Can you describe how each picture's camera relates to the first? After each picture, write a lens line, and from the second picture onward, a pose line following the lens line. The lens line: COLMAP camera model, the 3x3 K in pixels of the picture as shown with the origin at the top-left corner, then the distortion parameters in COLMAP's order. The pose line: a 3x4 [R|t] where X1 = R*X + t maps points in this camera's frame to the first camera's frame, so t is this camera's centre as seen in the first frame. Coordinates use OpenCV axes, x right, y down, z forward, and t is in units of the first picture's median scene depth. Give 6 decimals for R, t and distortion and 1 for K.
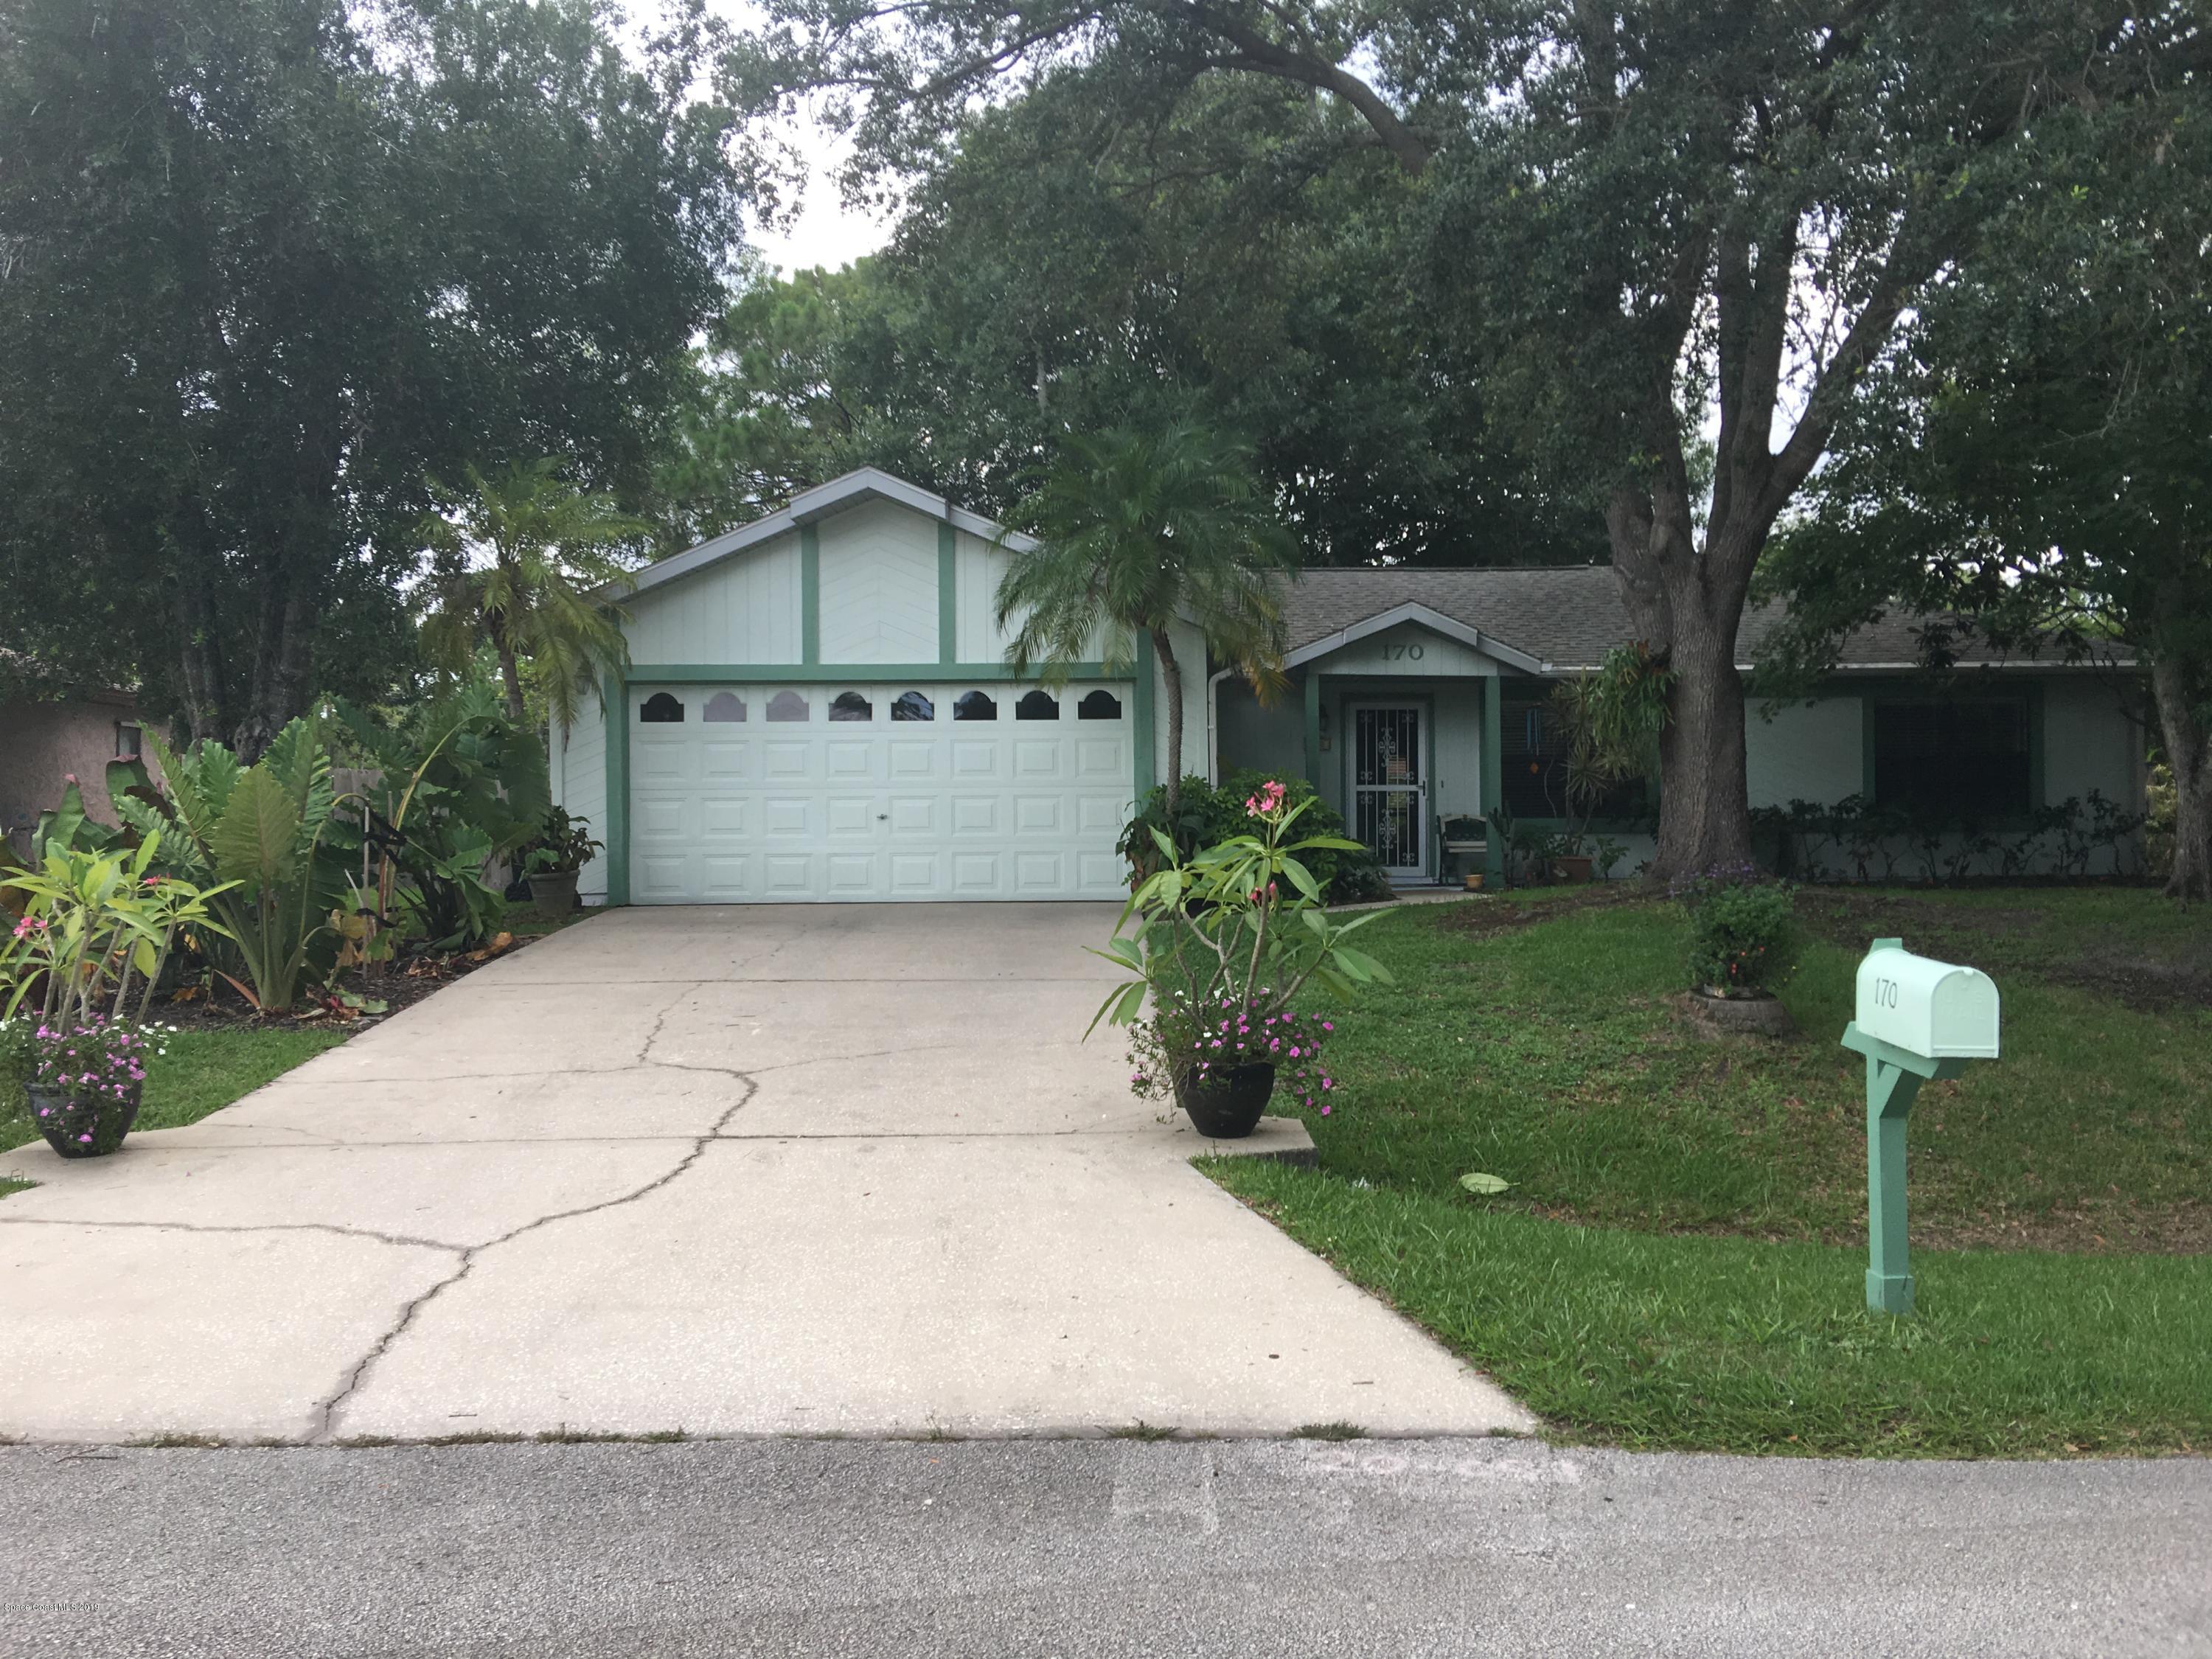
lens RADIAL K [[1860.9, 0, 1113.6], [0, 1860.9, 837.4], [0, 0, 1]] dist [0.074185, -0.119982]
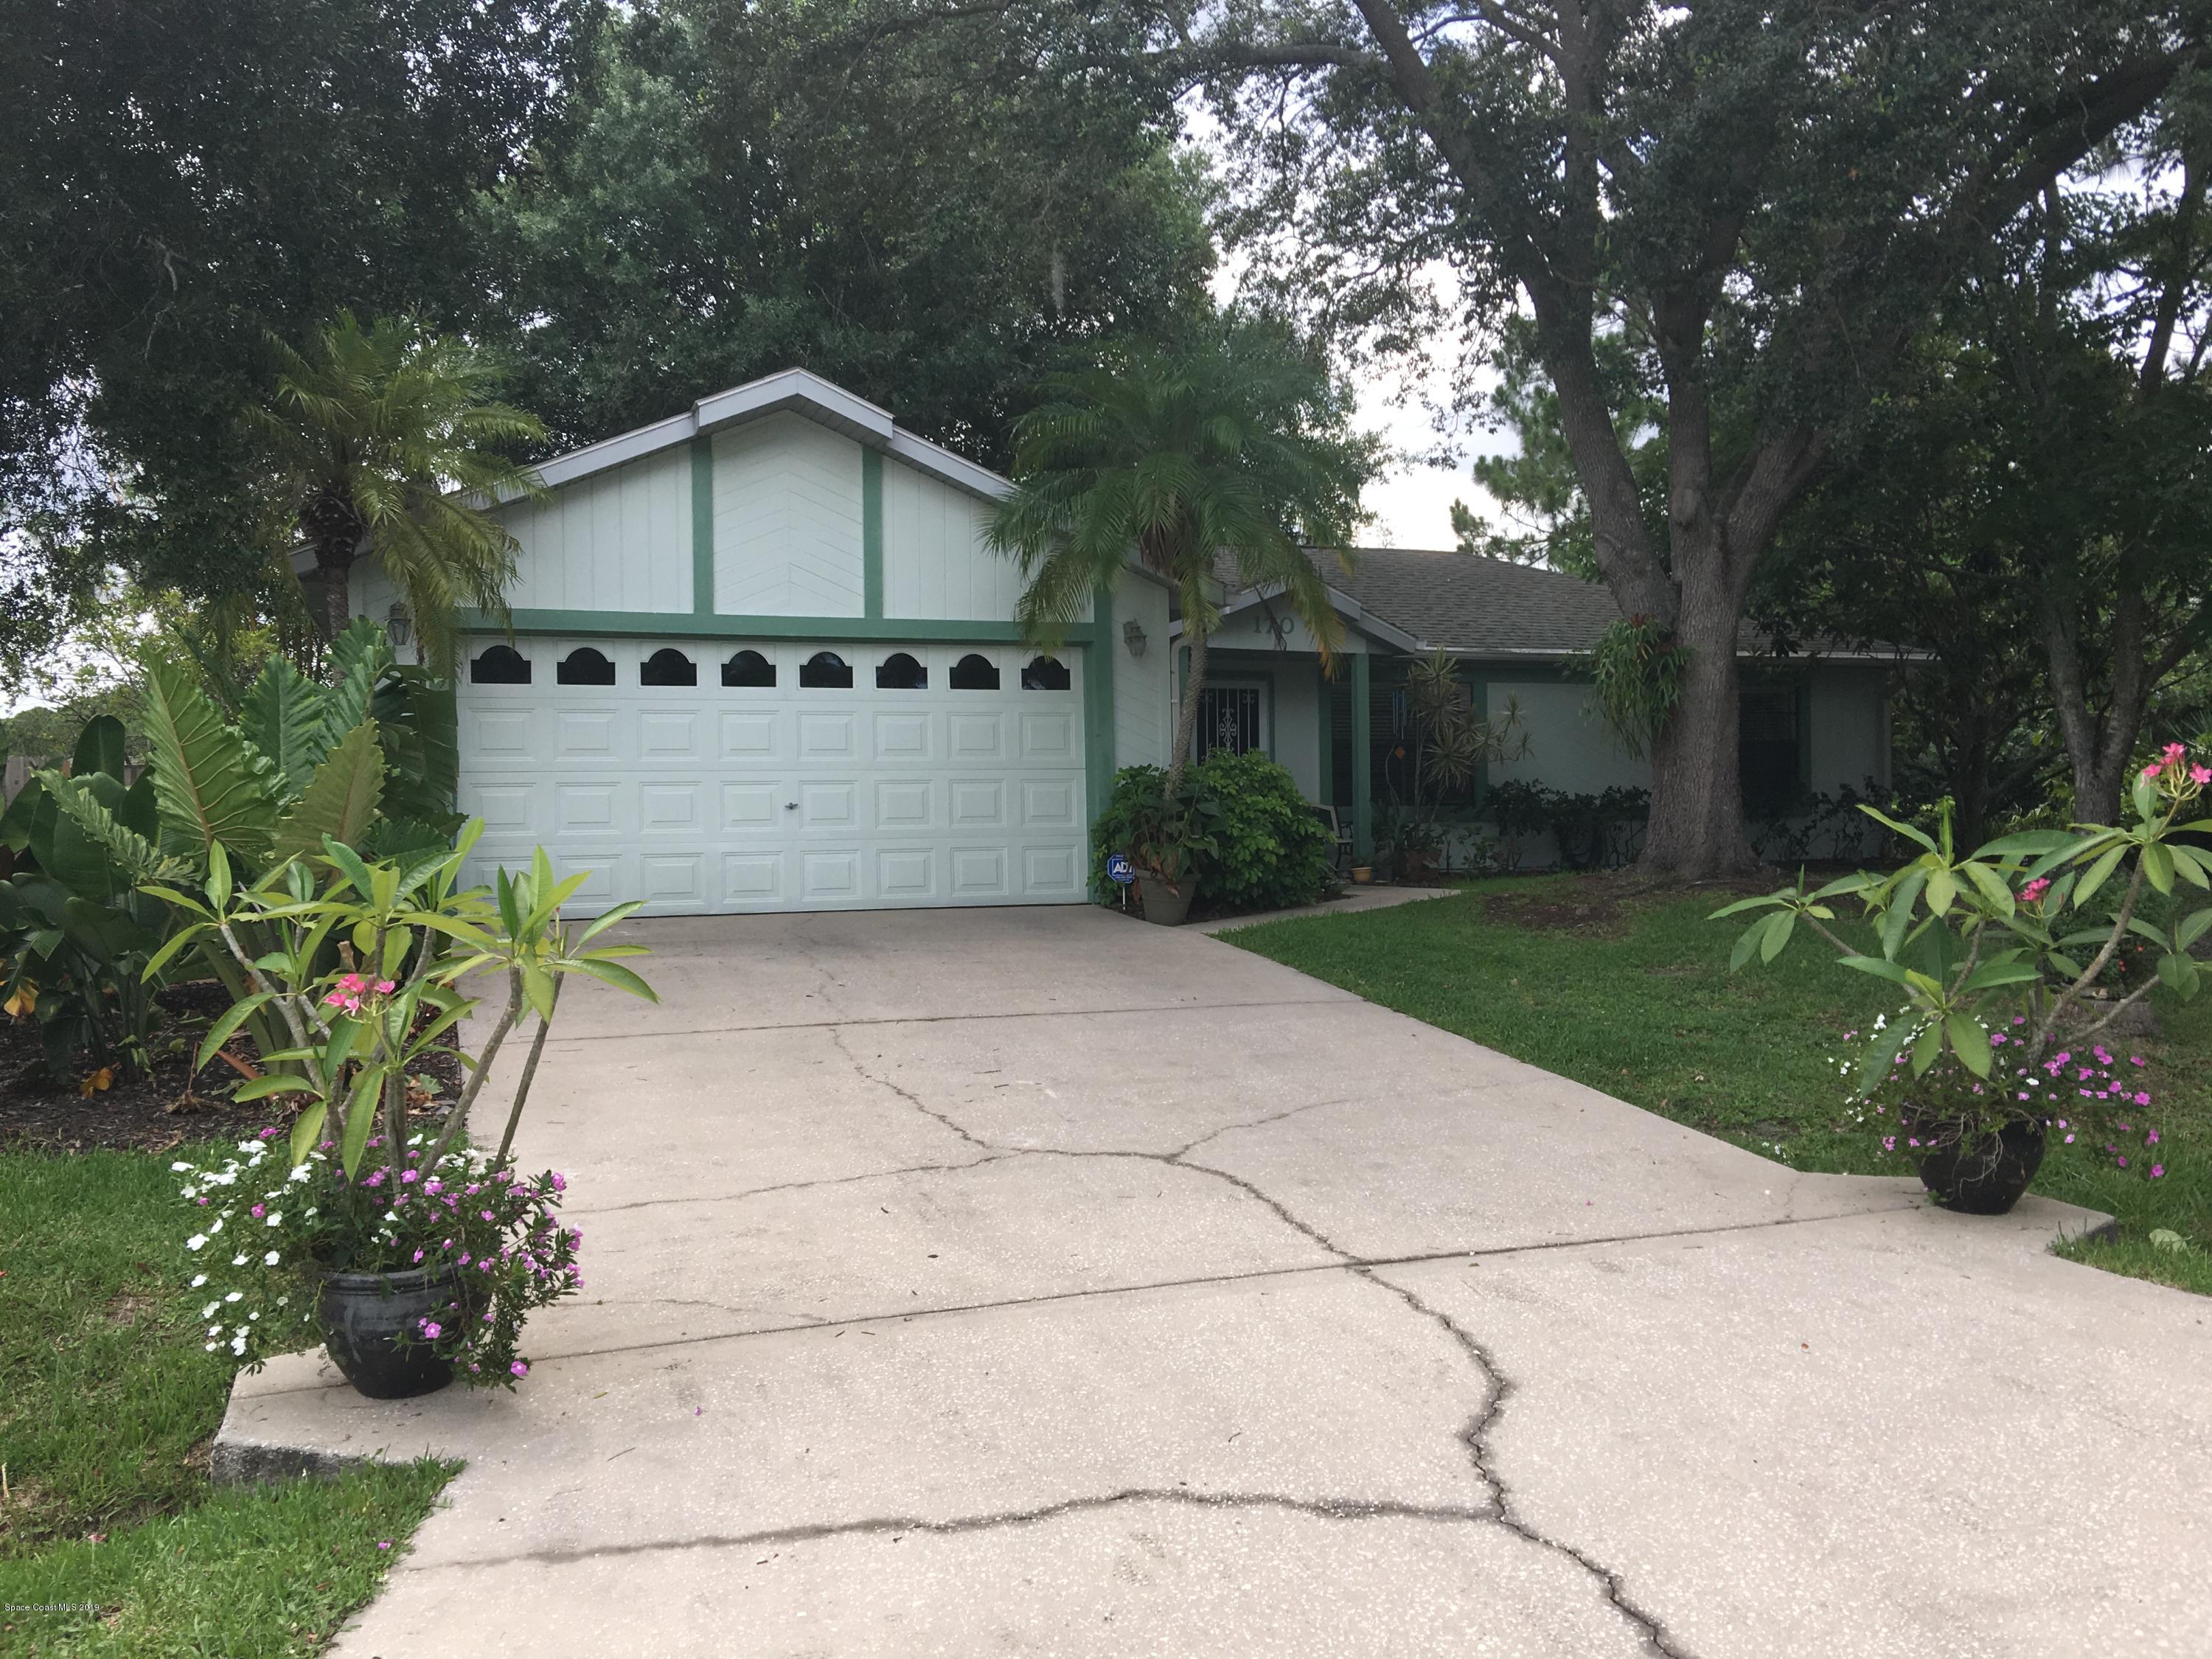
lens RADIAL K [[1860.9, 0, 1102.3], [0, 1860.9, 817.9], [0, 0, 1]] dist [0.074185, -0.119982]
pose [[0.939957, -0.006216, 0.341235, -0.272891], [0.008963, 0.999939, -0.006475, 0.000539], [-0.341174, 0.009145, 0.939956, 0.195306]]
